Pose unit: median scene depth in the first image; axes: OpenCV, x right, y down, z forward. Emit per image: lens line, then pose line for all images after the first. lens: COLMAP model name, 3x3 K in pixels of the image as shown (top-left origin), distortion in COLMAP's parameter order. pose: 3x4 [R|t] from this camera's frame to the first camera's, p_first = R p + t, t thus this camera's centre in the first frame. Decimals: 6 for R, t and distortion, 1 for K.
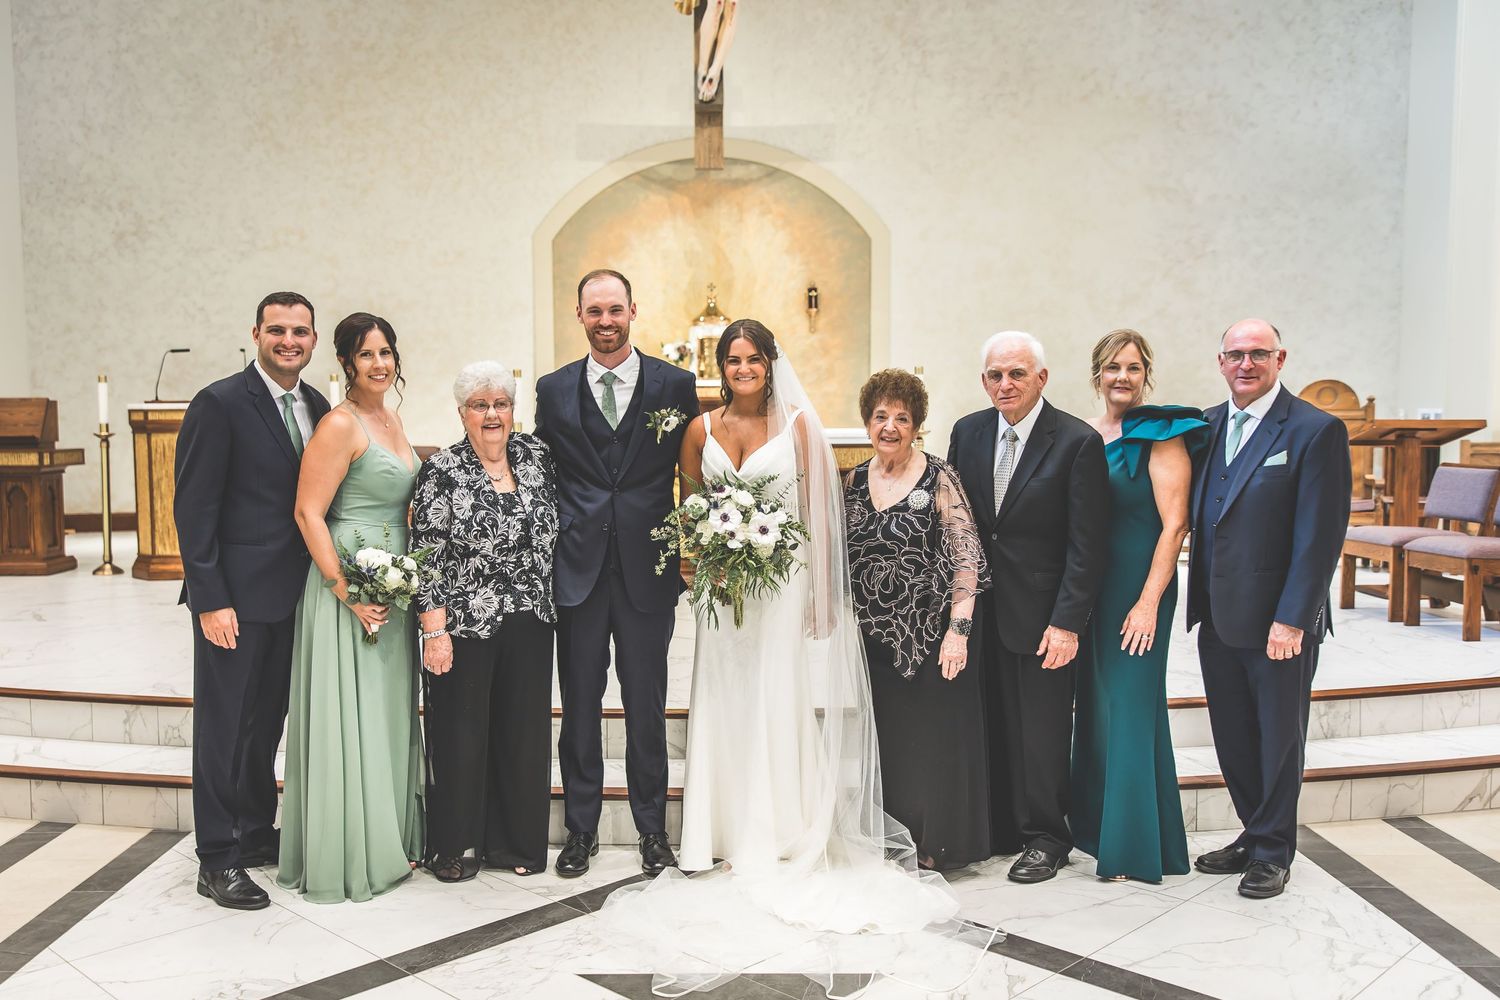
lens RADIAL K [[1194.0, 0, 738.8], [0, 1194.0, 526.0], [0, 0, 1]] dist [0.012796, -0.007824]
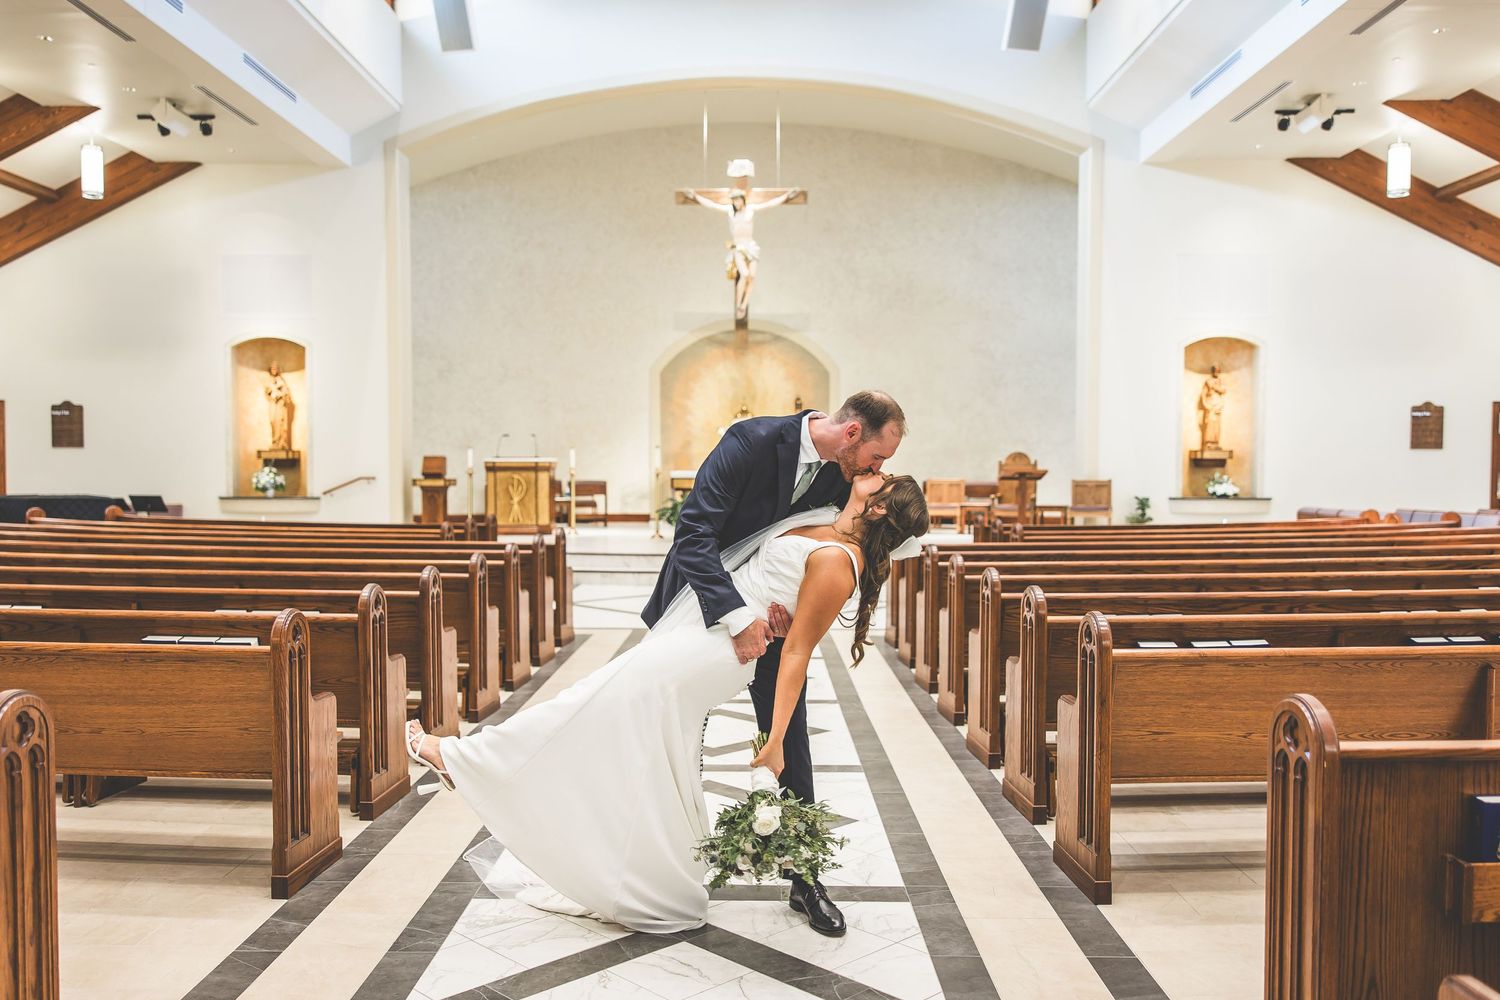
lens RADIAL K [[1194.0, 0, 739.6], [0, 1194.0, 511.8], [0, 0, 1]] dist [0.012796, -0.007824]
pose [[0.999092, 0.009459, -0.041553, 0.051046], [-0.011831, 0.998291, -0.057221, 0.088081], [0.040941, 0.057661, 0.997496, -0.888295]]
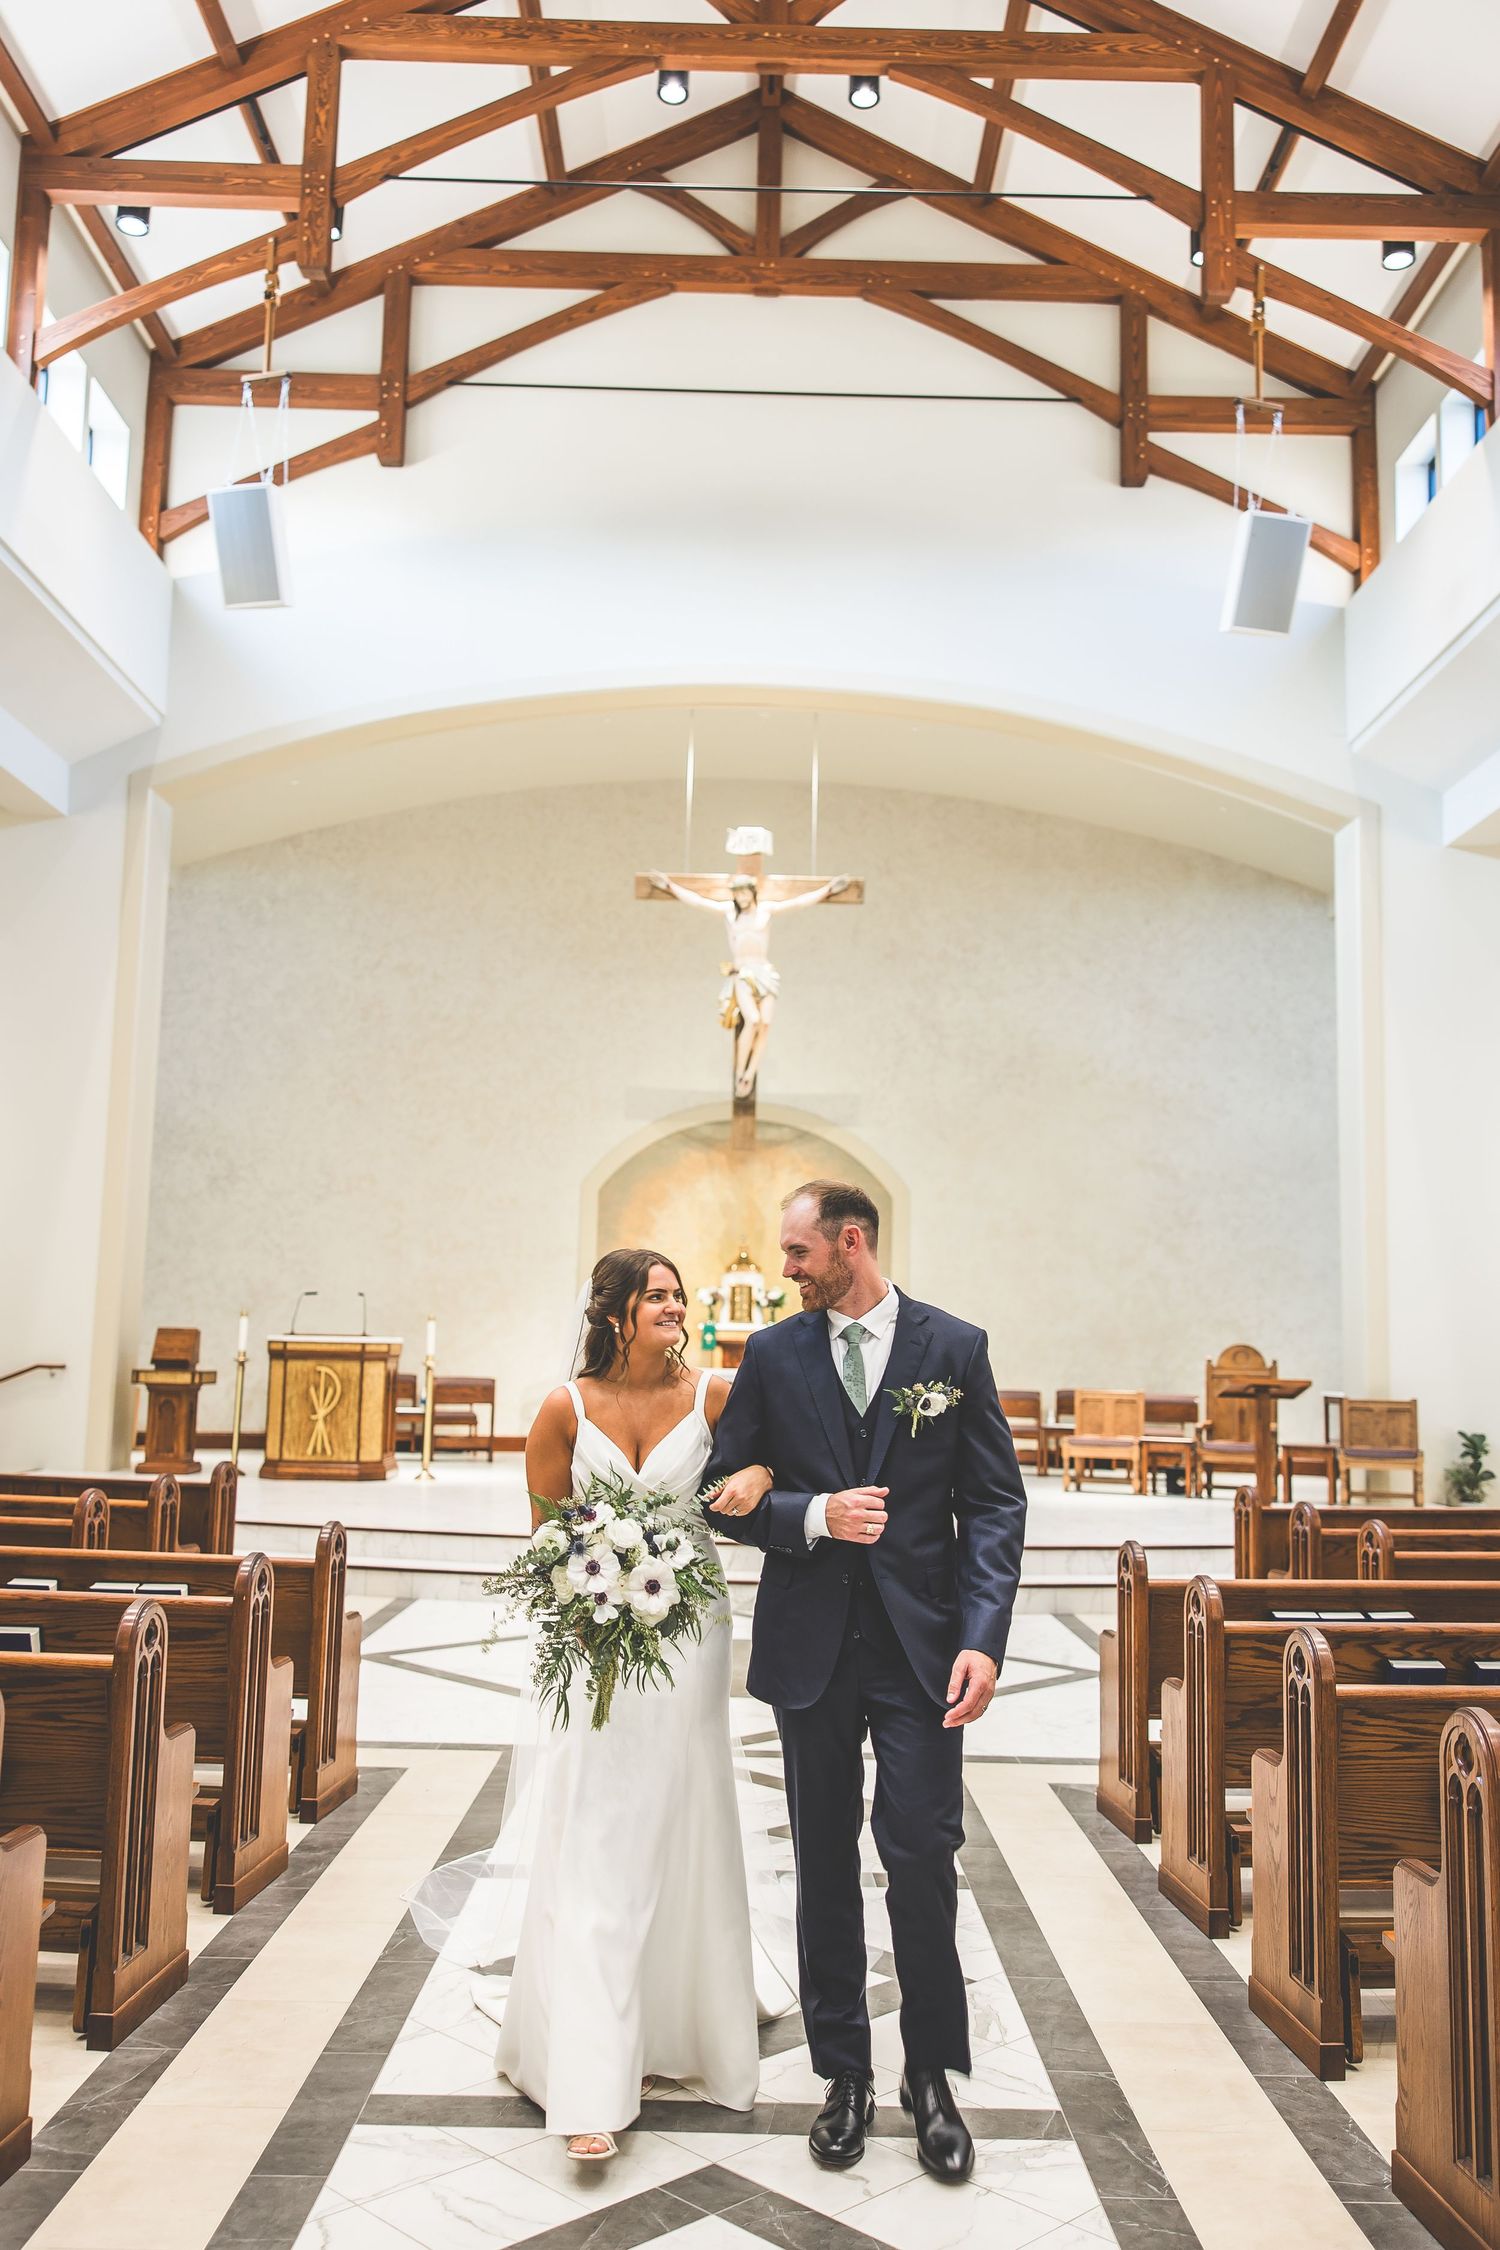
lens RADIAL K [[1791.0, 0, 769.8], [0, 1791.0, 1136.0], [0, 0, 1]] dist [0.012796, -0.007824]
pose [[0.999446, 0.027837, -0.018240, 0.028443], [-0.031059, 0.977041, -0.210775, 0.052130], [0.011954, 0.211225, 0.977364, -0.617399]]
